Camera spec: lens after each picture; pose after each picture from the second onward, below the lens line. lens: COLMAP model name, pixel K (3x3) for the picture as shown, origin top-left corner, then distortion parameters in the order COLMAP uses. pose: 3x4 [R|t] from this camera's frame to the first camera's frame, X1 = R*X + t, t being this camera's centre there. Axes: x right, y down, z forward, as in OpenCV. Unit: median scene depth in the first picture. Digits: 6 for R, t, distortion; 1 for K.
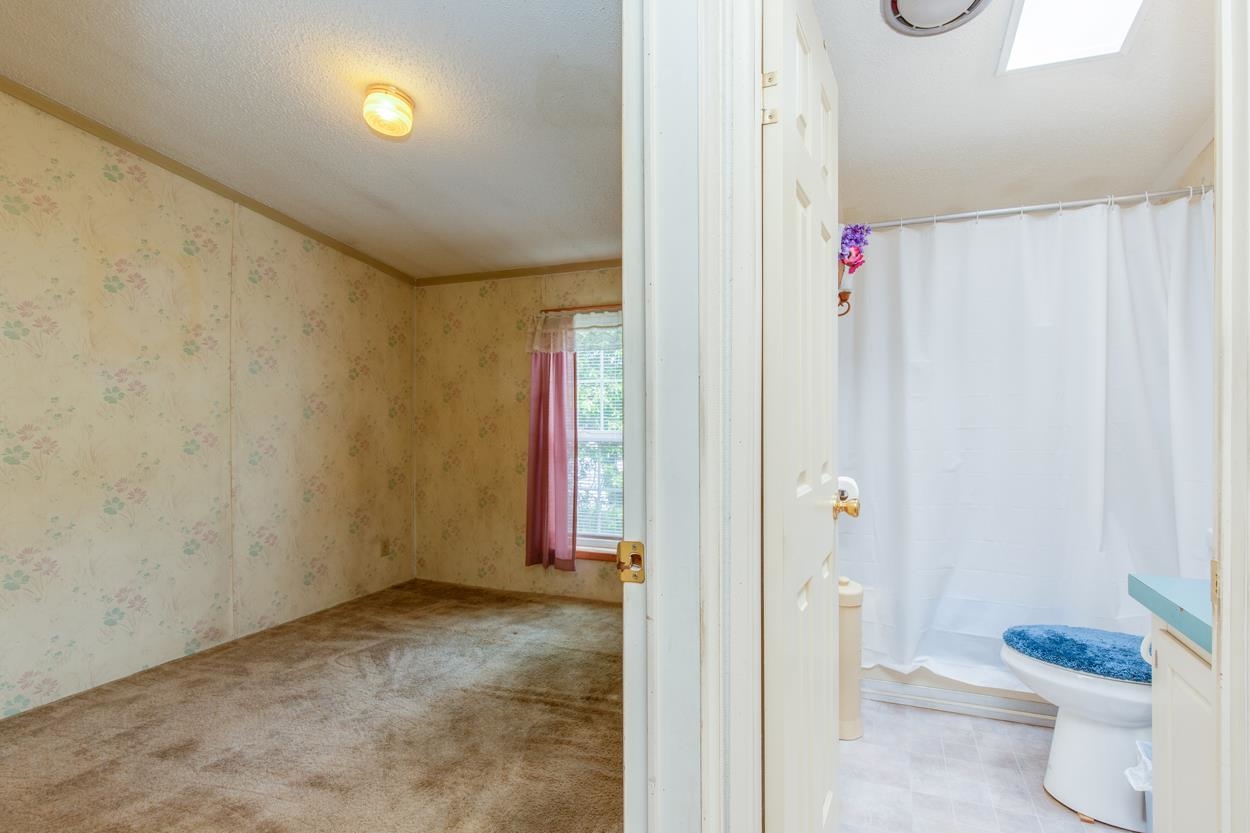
lens RADIAL K [[576.5, 0, 673.1], [0, 576.5, 414.6], [0, 0, 1]] dist [0.006847, -0.001476]
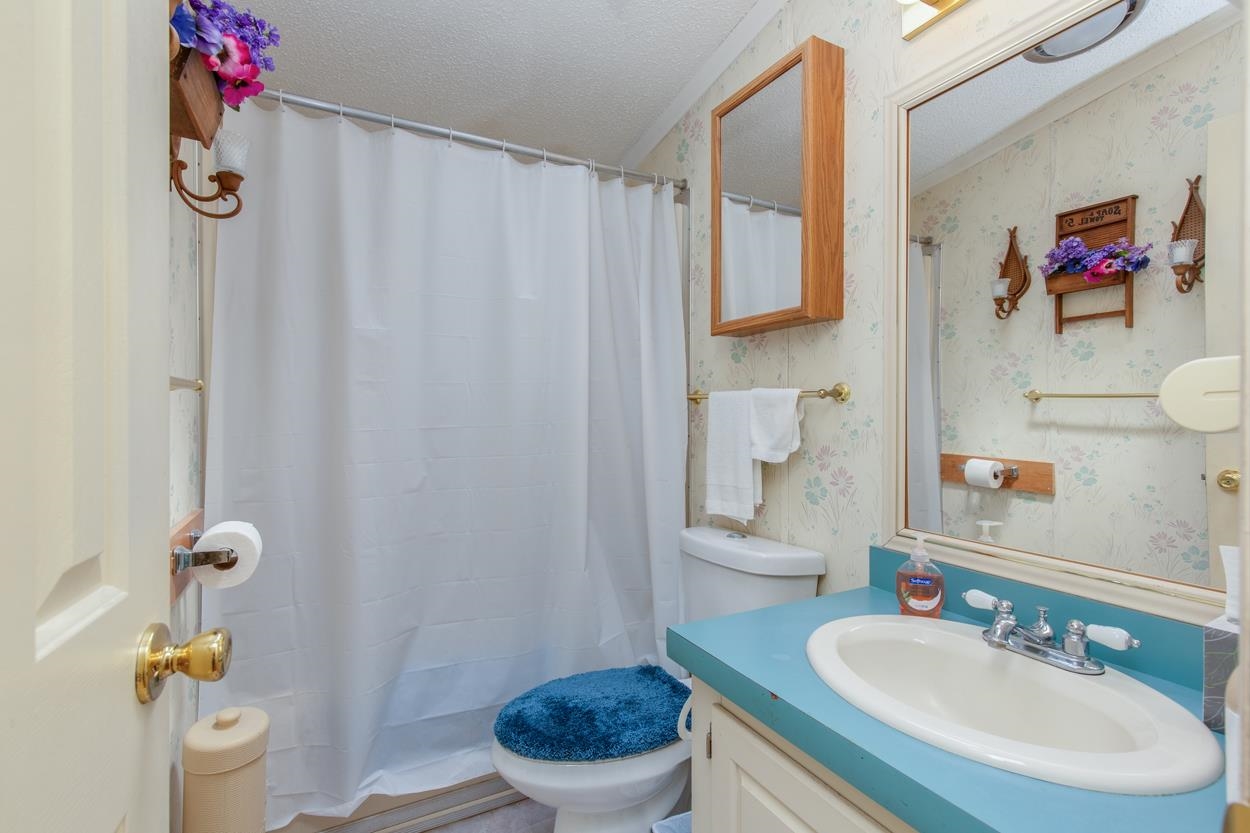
lens RADIAL K [[576.5, 0, 636.1], [0, 576.5, 415.9], [0, 0, 1]] dist [0.006847, -0.001476]
pose [[0.657957, -0.000564, 0.753055, 0.139639], [-0.004983, 0.999975, 0.005103, 0.003098], [-0.753039, -0.007110, 0.657938, 0.361570]]
